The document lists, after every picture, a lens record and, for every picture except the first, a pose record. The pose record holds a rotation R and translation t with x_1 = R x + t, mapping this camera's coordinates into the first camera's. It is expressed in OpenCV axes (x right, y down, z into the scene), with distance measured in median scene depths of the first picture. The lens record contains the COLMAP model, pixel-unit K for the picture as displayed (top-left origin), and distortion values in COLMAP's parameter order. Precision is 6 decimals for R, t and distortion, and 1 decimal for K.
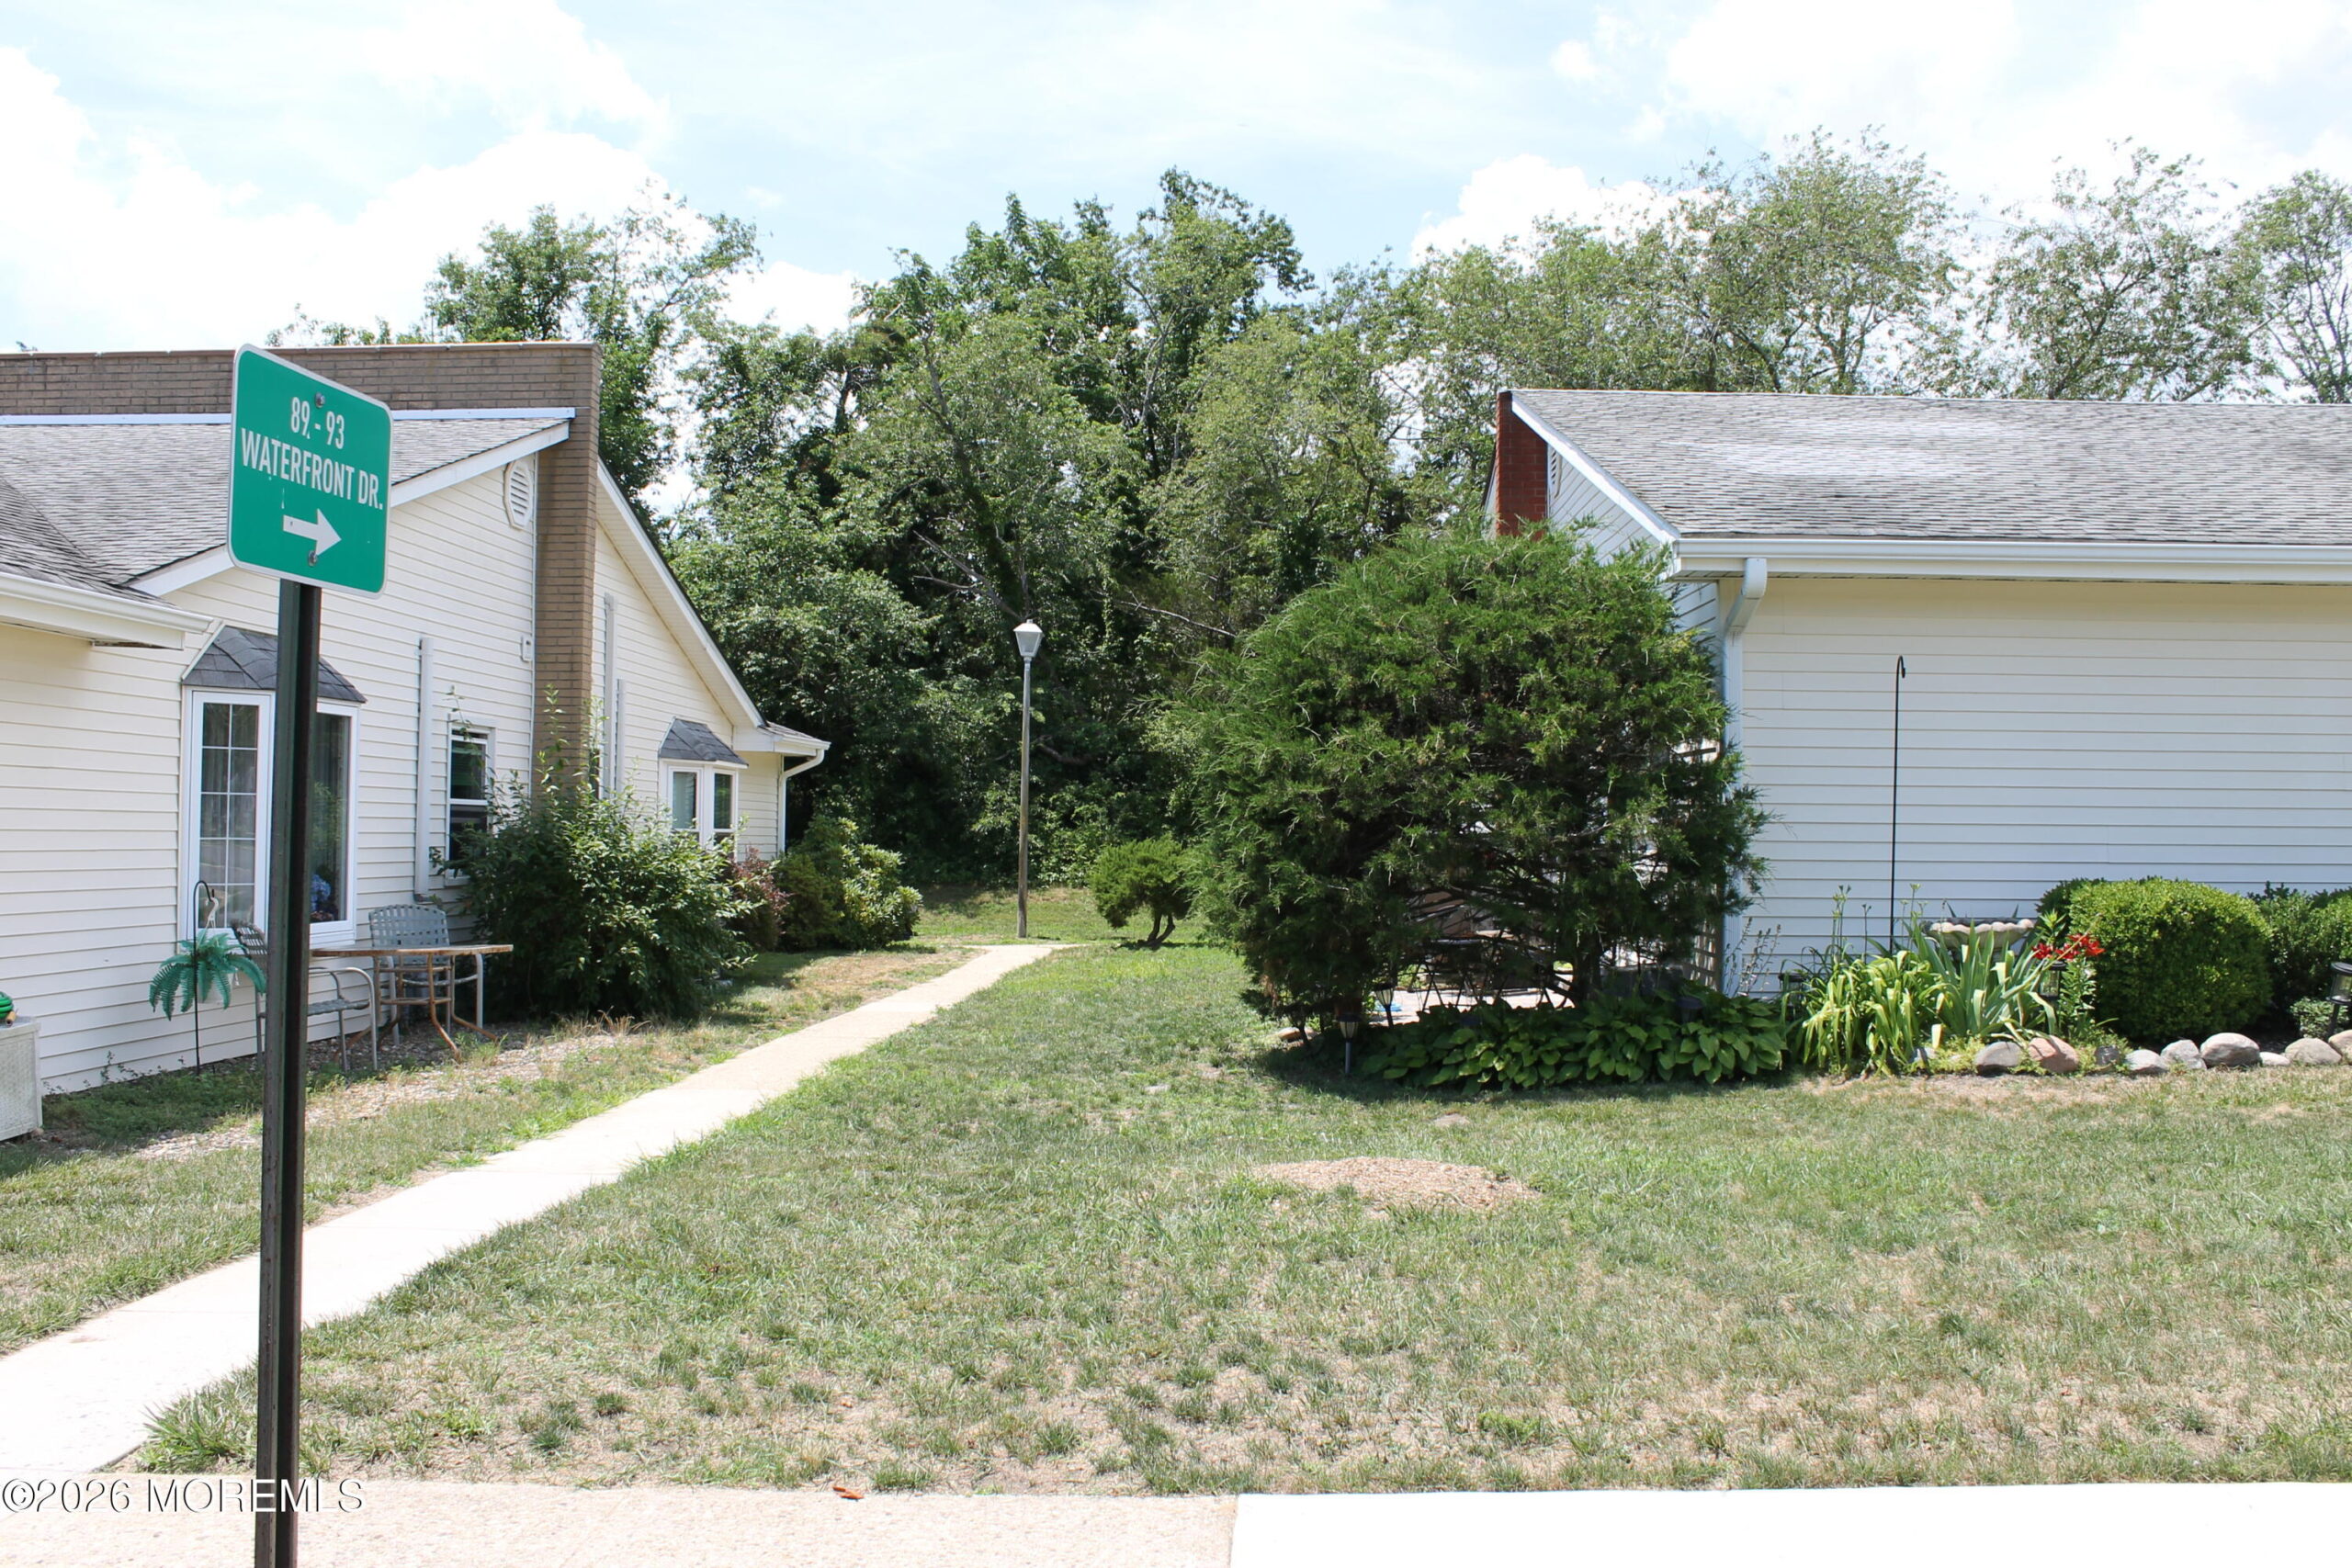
lens RADIAL K [[1996.1, 0, 1176.0], [0, 1996.1, 784.0], [0, 0, 1]] dist [-0.155013, 0.148961]
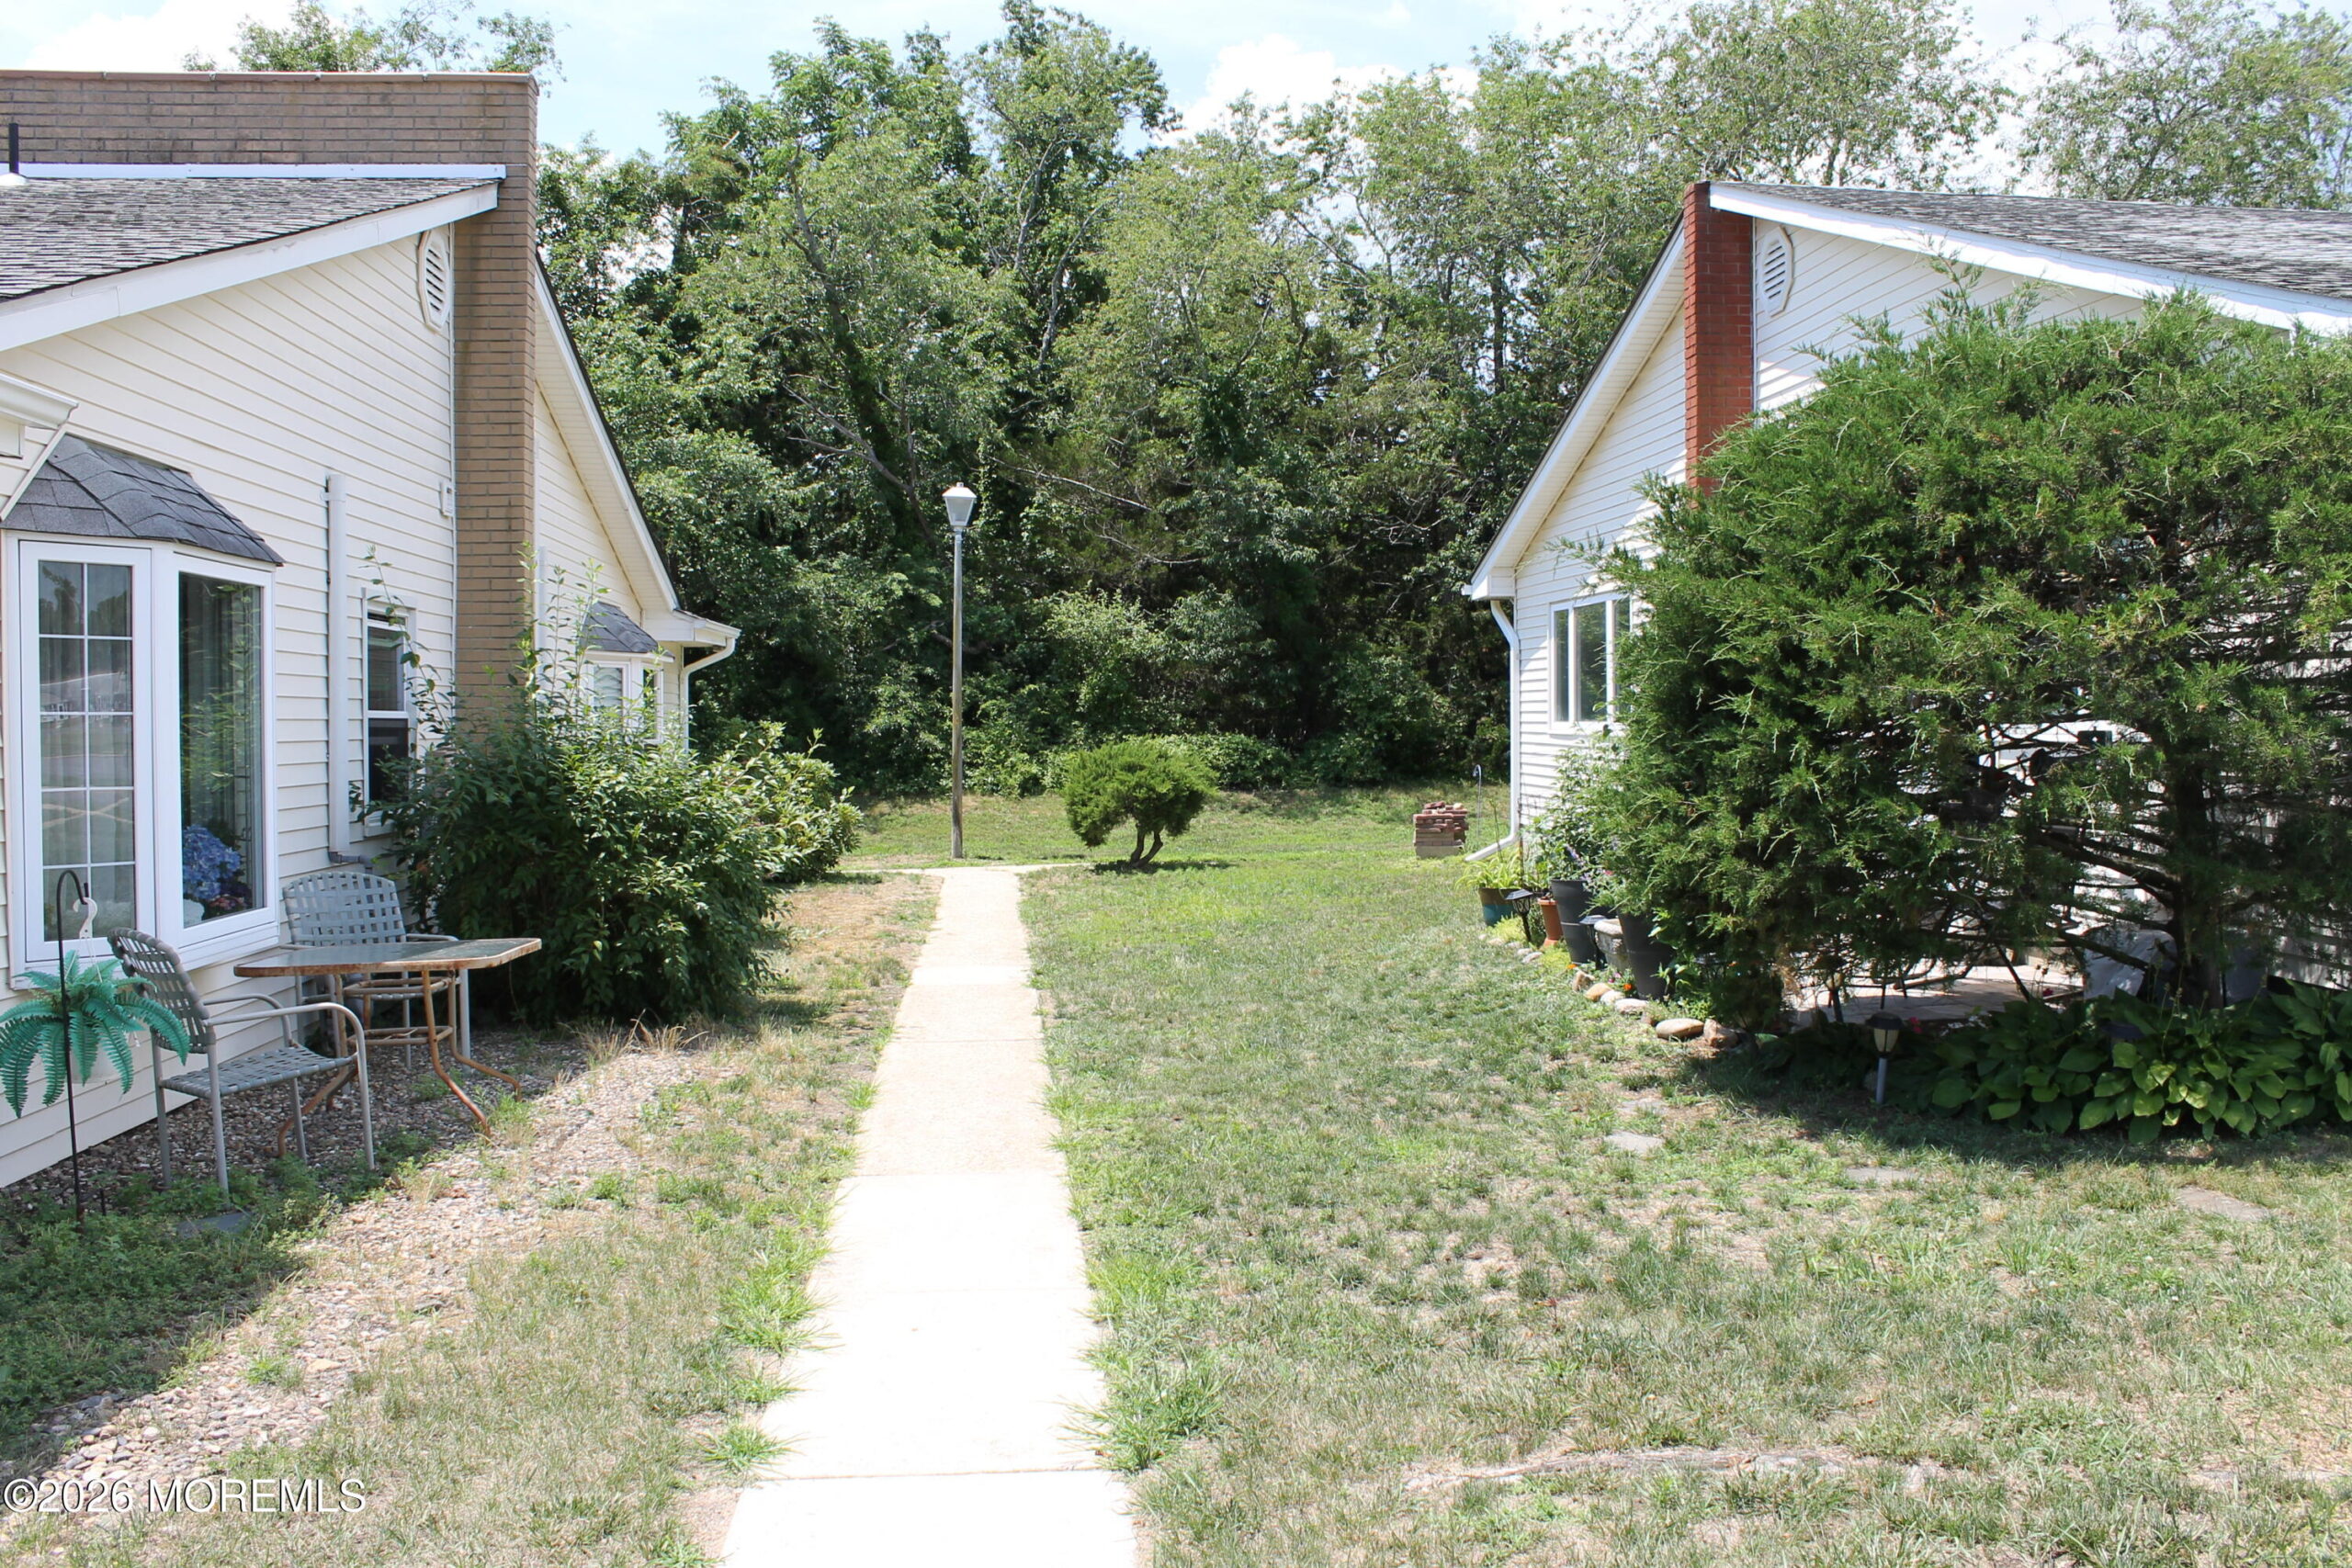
lens RADIAL K [[1996.1, 0, 1176.0], [0, 1996.1, 784.0], [0, 0, 1]] dist [-0.155013, 0.148961]
pose [[0.991533, -0.017127, 0.128724, -0.083292], [0.009935, 0.998364, 0.056306, -0.001259], [-0.129478, -0.054550, 0.990081, 0.131407]]
